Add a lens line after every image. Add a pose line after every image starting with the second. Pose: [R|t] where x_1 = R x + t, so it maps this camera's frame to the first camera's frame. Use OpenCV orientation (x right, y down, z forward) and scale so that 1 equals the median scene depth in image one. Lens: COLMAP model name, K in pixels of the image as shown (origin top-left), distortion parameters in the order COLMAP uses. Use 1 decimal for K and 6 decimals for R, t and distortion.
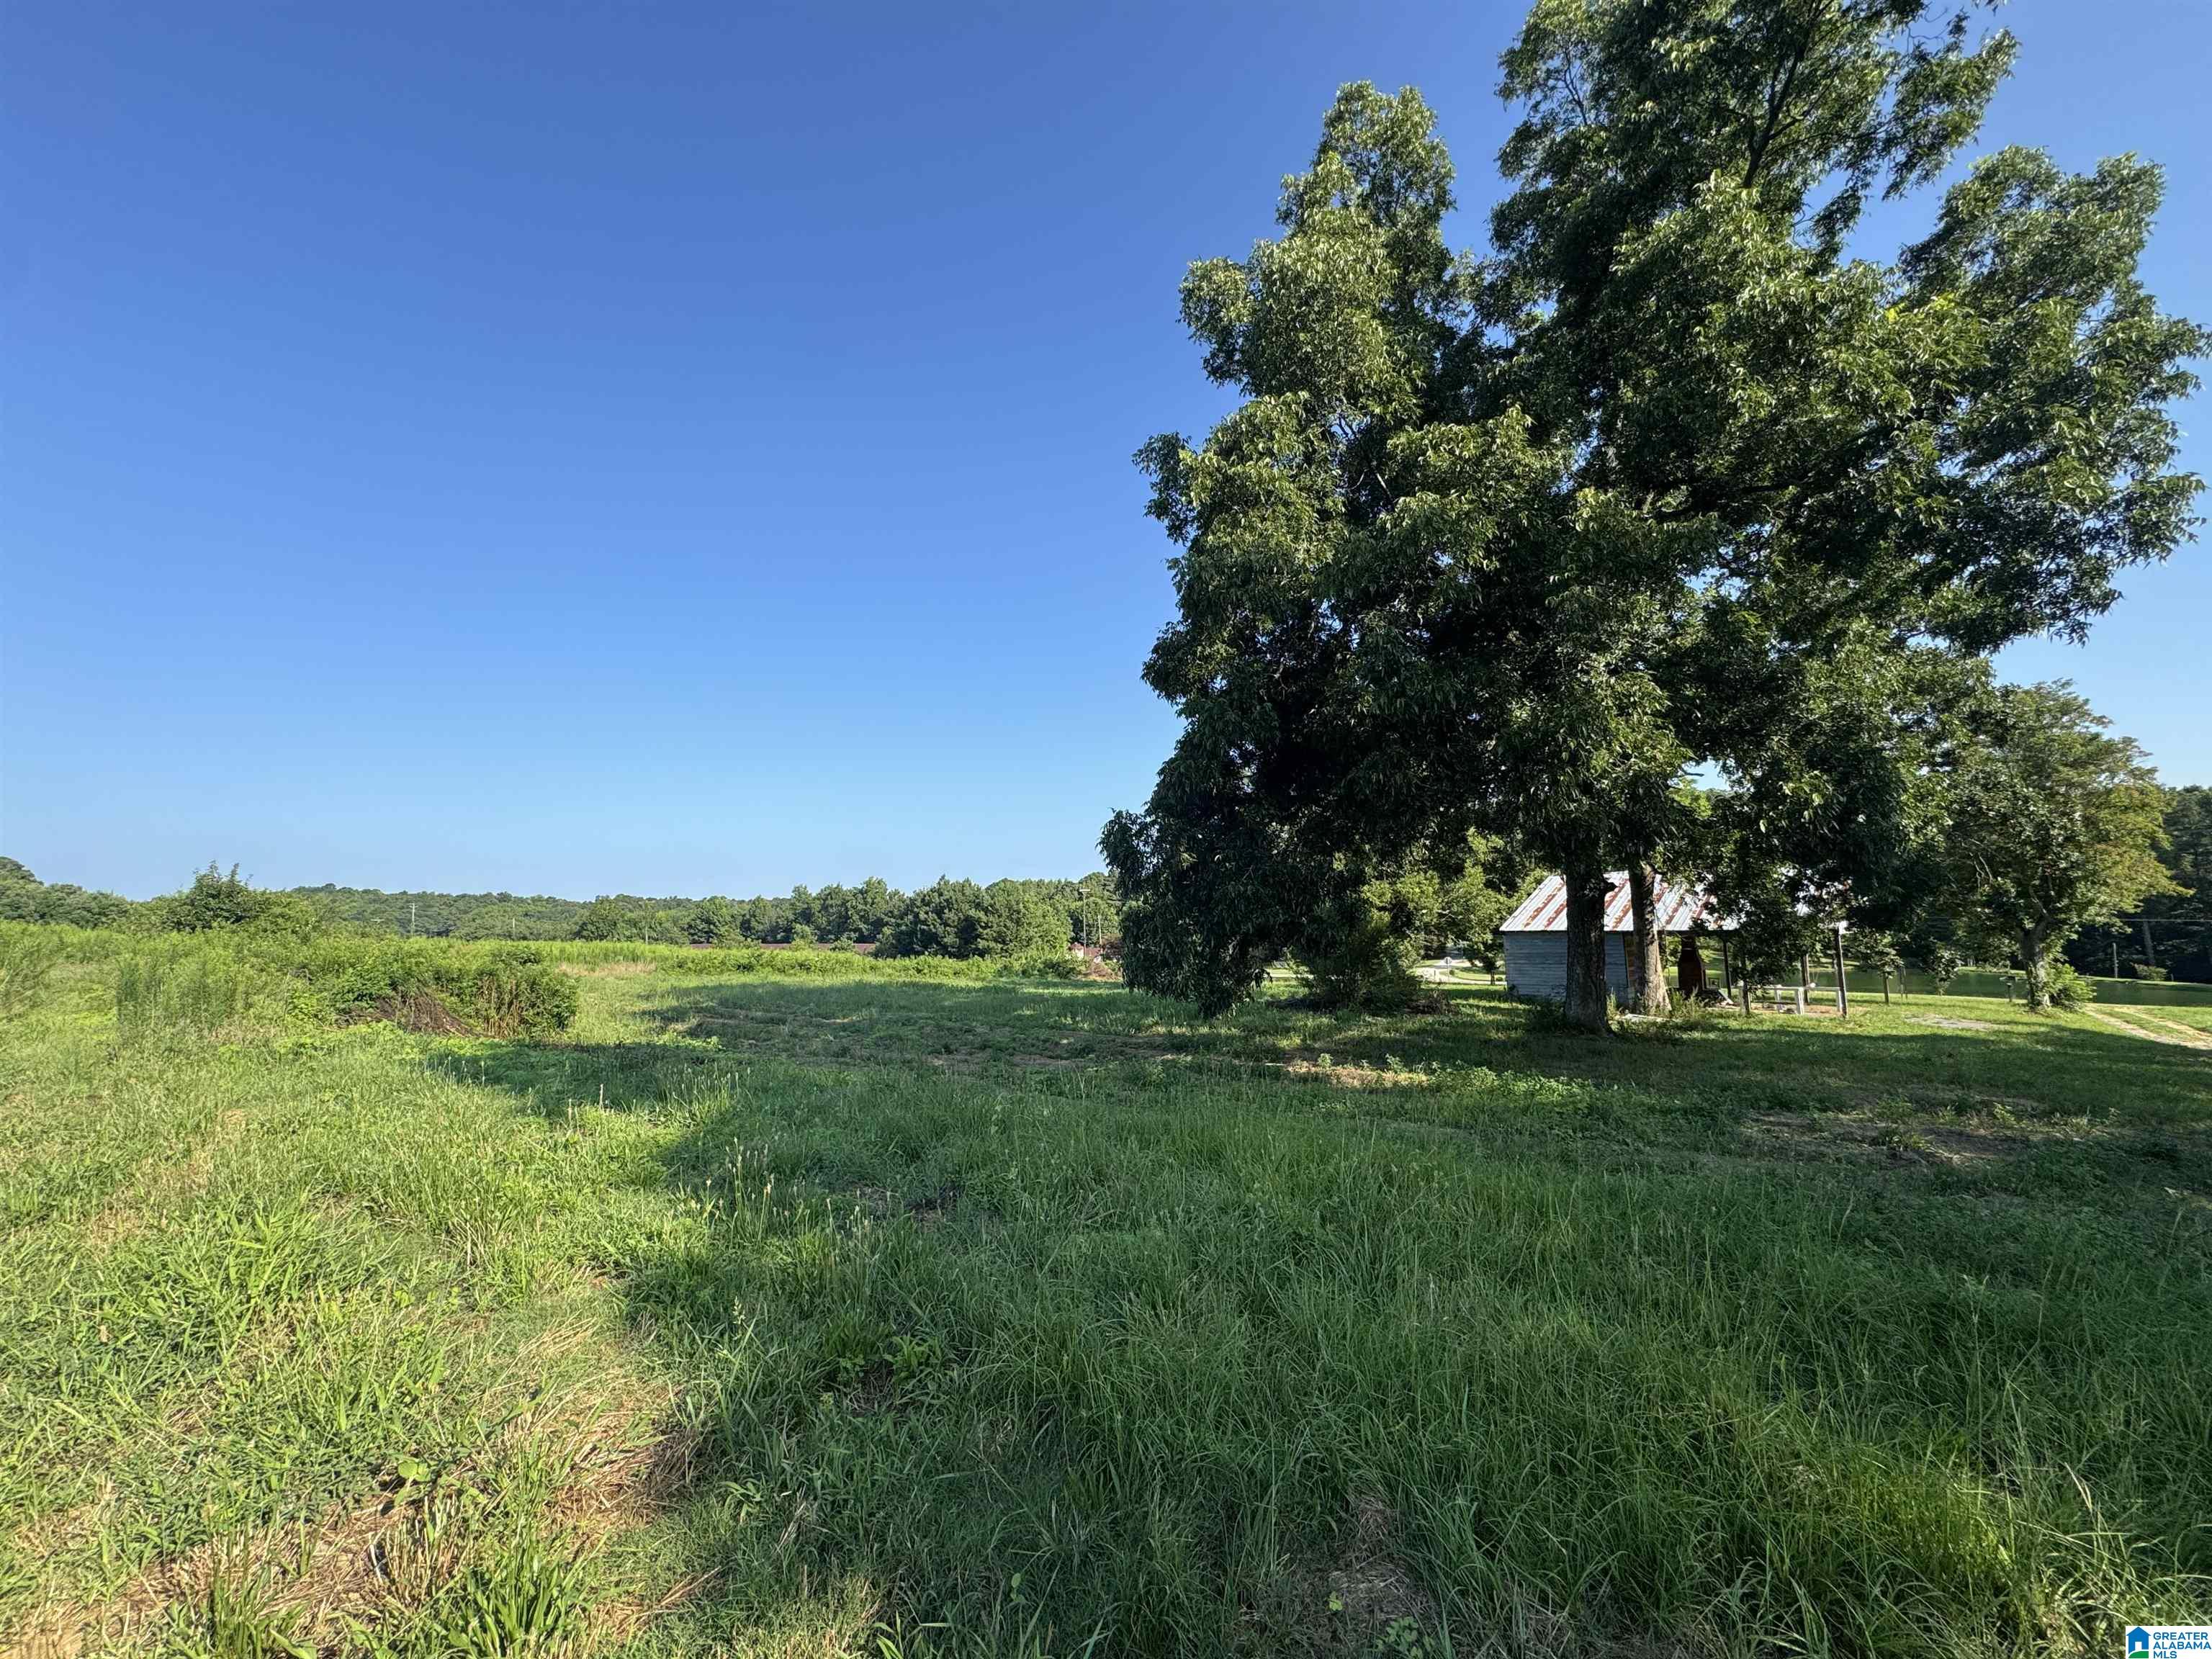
lens RADIAL K [[879.1, 0, 1117.6], [0, 879.1, 827.6], [0, 0, 1]] dist [-0.000927, -0.000314]
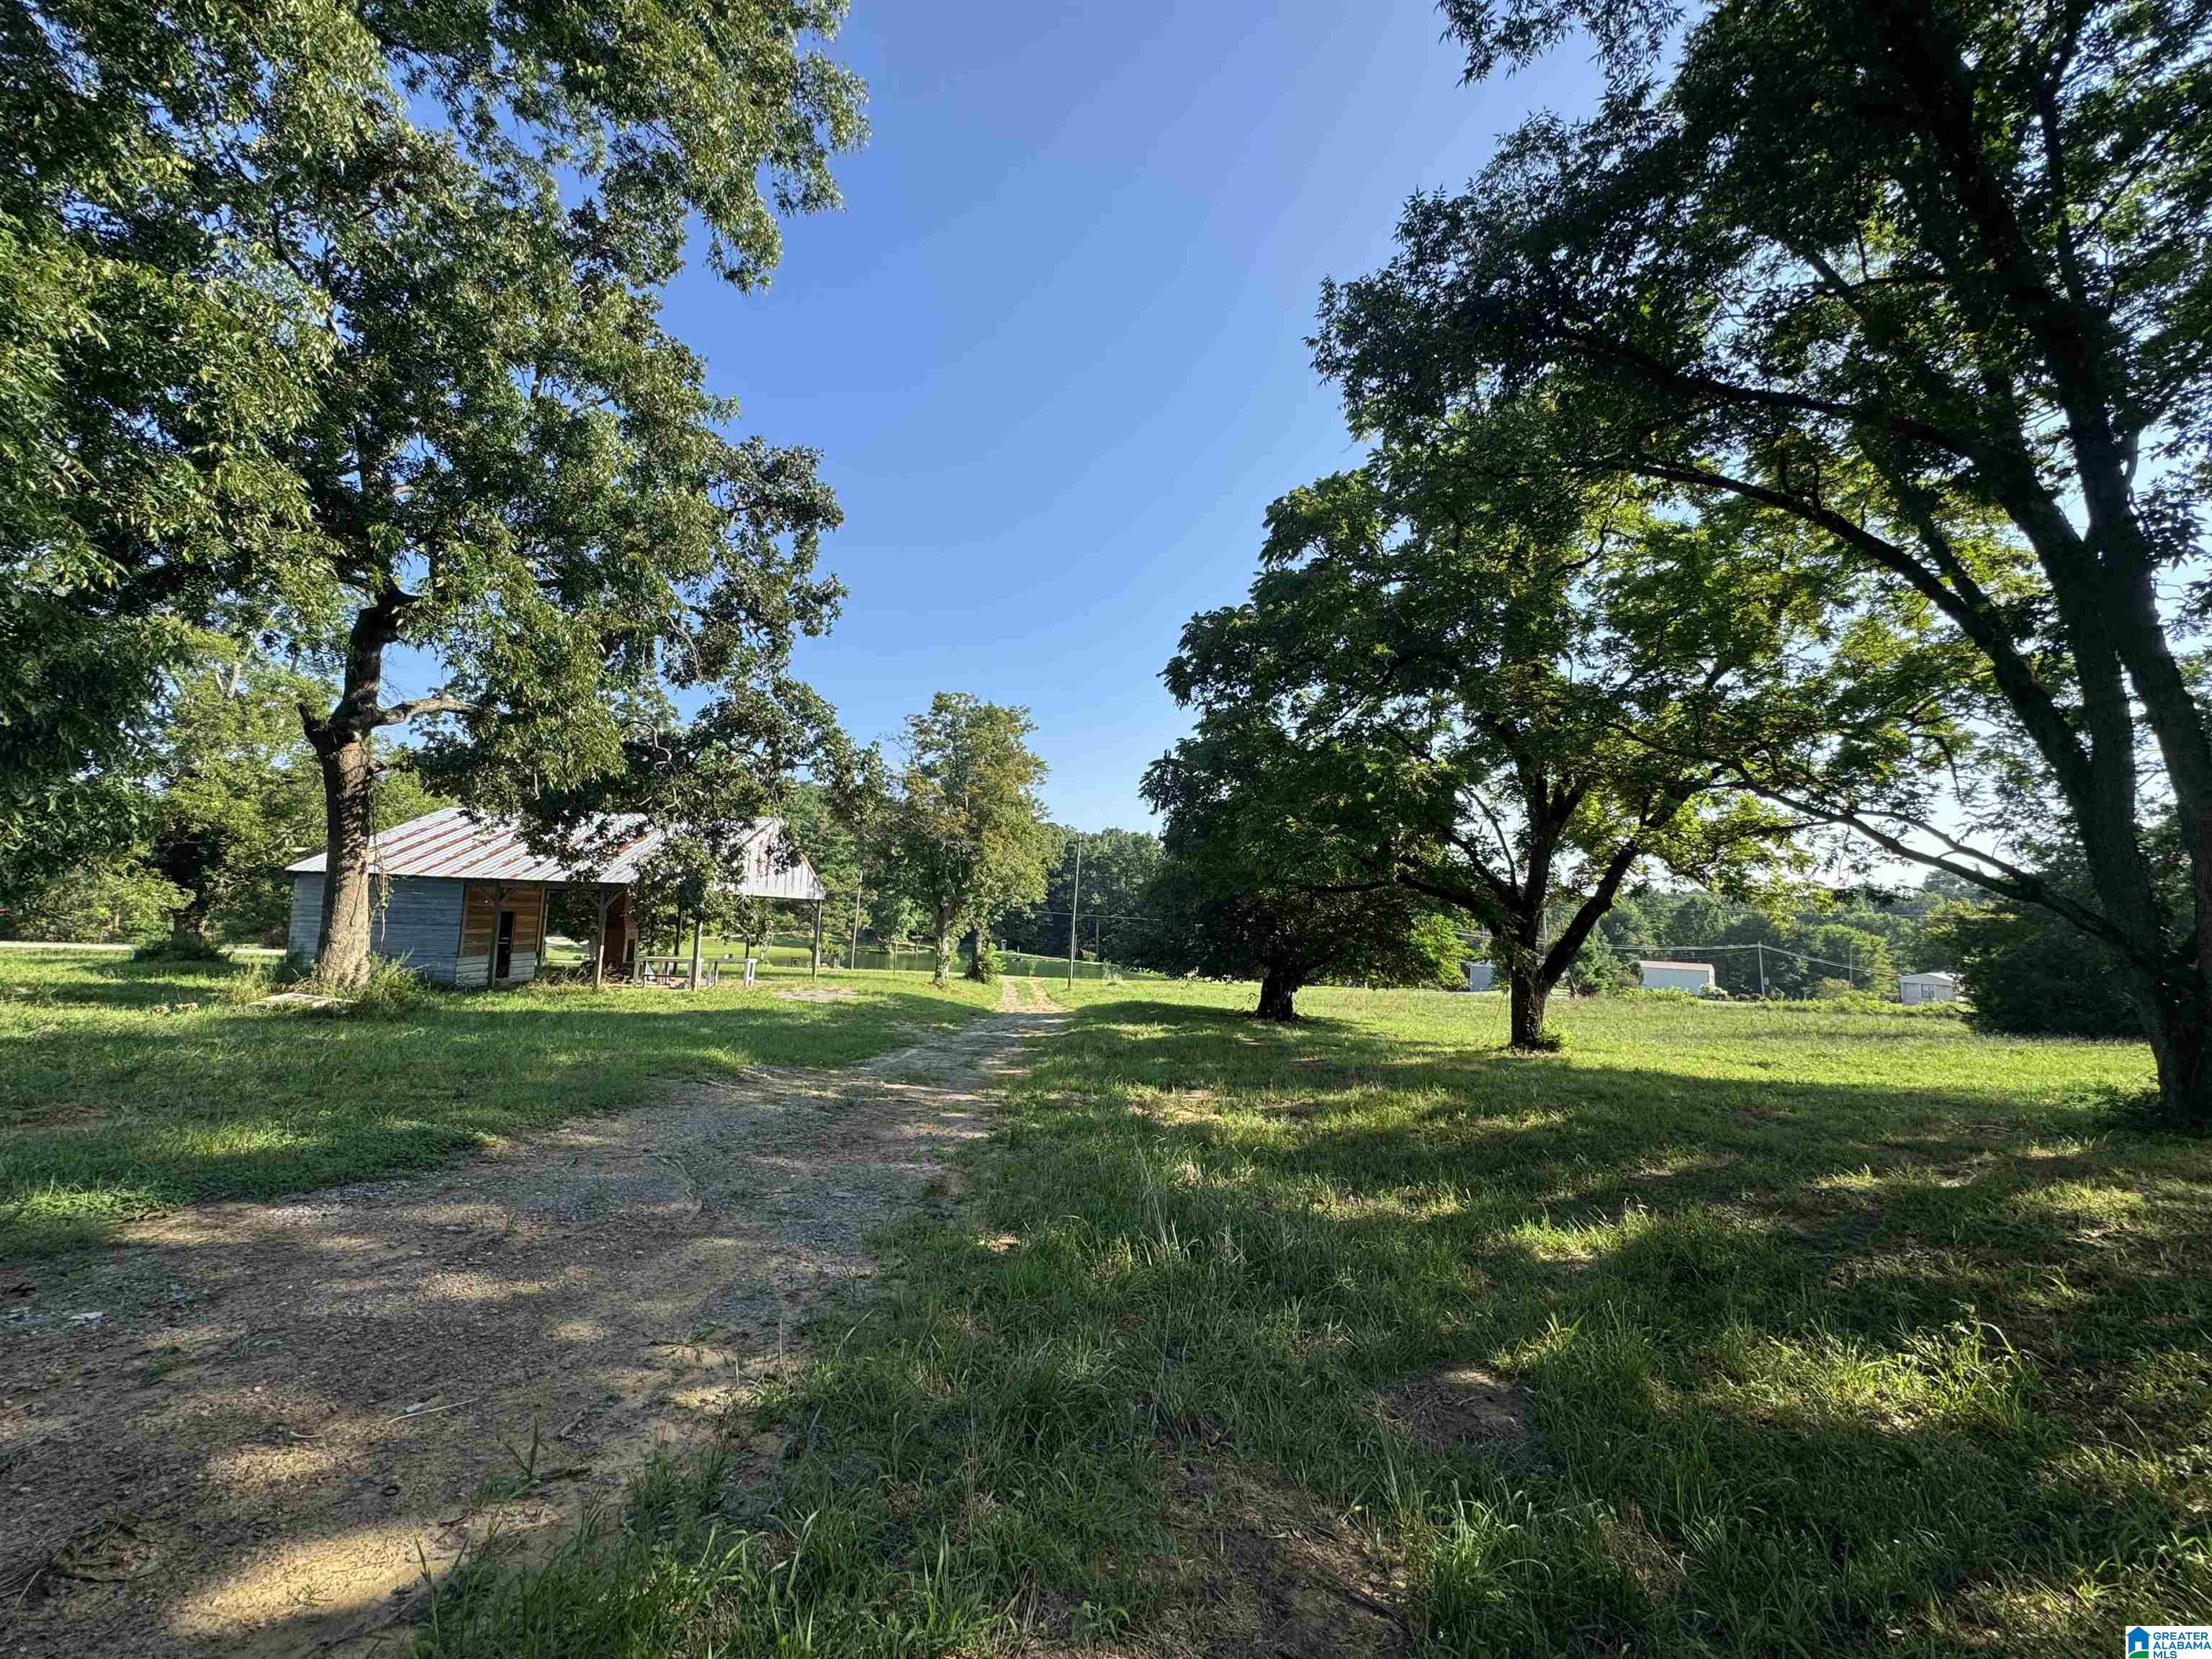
lens RADIAL K [[879.1, 0, 1108.8], [0, 879.1, 824.3], [0, 0, 1]] dist [-0.000927, -0.000314]
pose [[0.664436, 0.118394, 0.737908, 0.358941], [-0.129721, 0.990655, -0.042141, 0.033112], [-0.736001, -0.067722, 0.673585, 0.120615]]
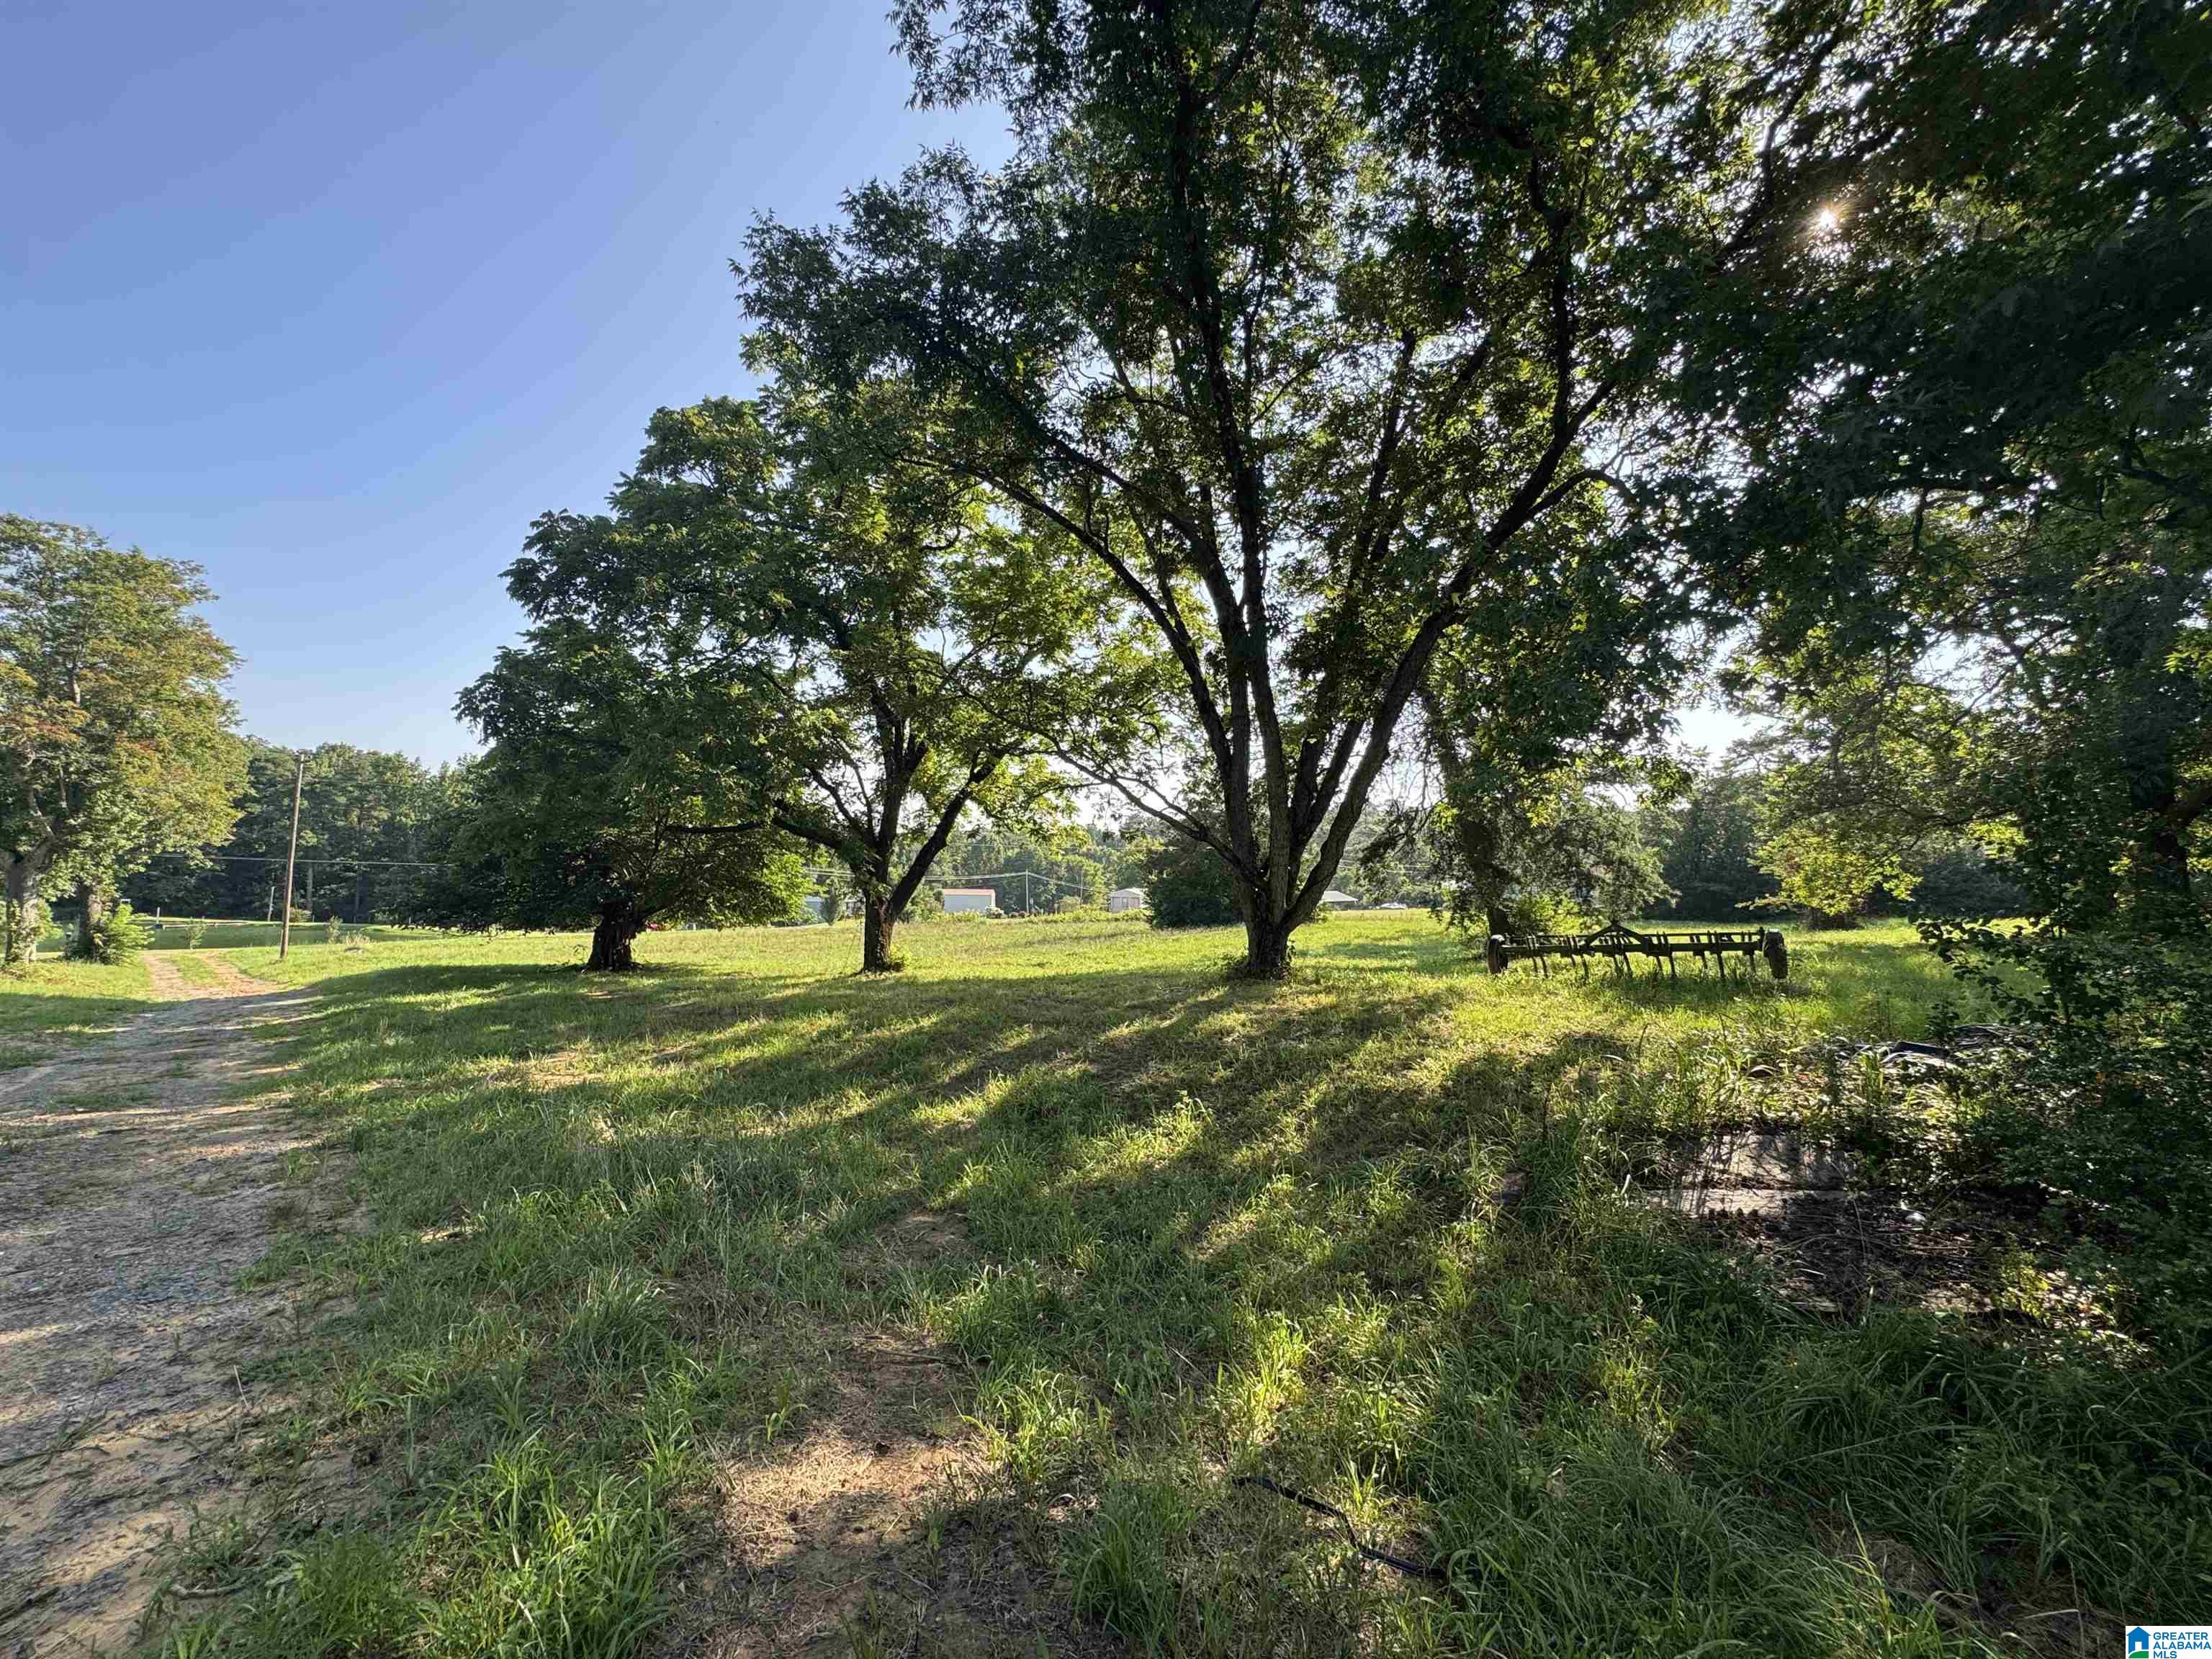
lens RADIAL K [[879.1, 0, 1109.6], [0, 879.1, 827.8], [0, 0, 1]] dist [-0.000927, -0.000314]
pose [[-0.003454, 0.064283, 0.997926, 0.332756], [-0.121575, 0.990502, -0.064226, 0.034494], [-0.992576, -0.121544, 0.004394, 0.133902]]
